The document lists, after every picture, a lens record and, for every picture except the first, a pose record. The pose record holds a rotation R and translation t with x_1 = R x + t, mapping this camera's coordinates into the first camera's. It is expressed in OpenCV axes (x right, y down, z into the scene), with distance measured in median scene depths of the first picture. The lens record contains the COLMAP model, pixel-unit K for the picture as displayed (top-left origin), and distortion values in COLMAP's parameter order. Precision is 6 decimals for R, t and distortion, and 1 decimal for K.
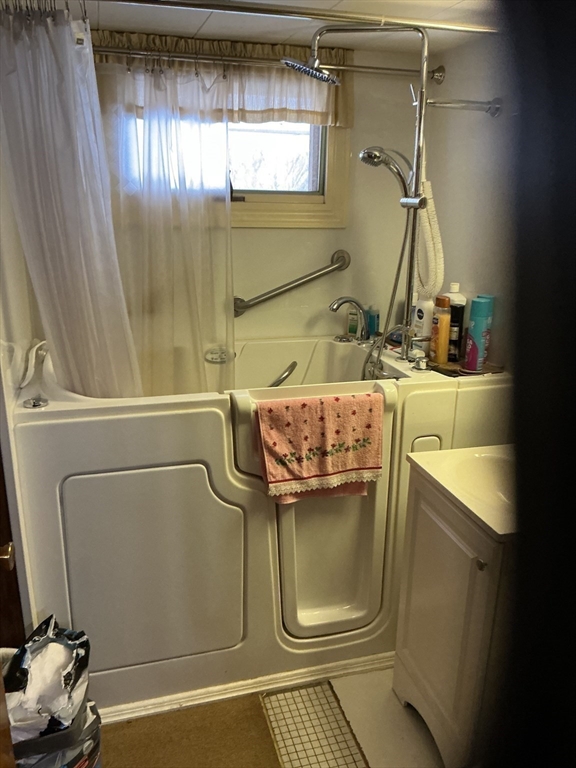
lens RADIAL K [[648.4, 0, 288.0], [0, 648.4, 384.0], [0, 0, 1]] dist [0.108046, -0.183908]
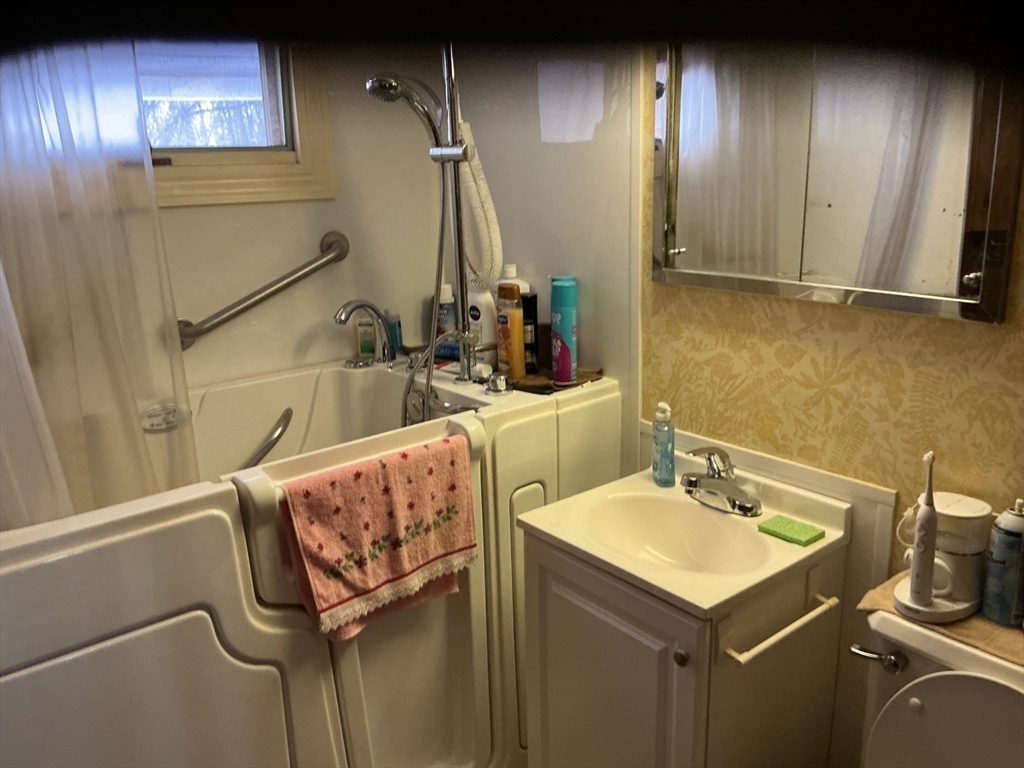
lens RADIAL K [[864.5, 0, 515.9], [0, 864.5, 375.1], [0, 0, 1]] dist [0.108046, -0.183908]
pose [[0.913385, -0.142104, 0.381491, -0.132237], [0.159061, 0.987182, -0.013110, -0.025029], [-0.374737, 0.072655, 0.924280, 0.149886]]
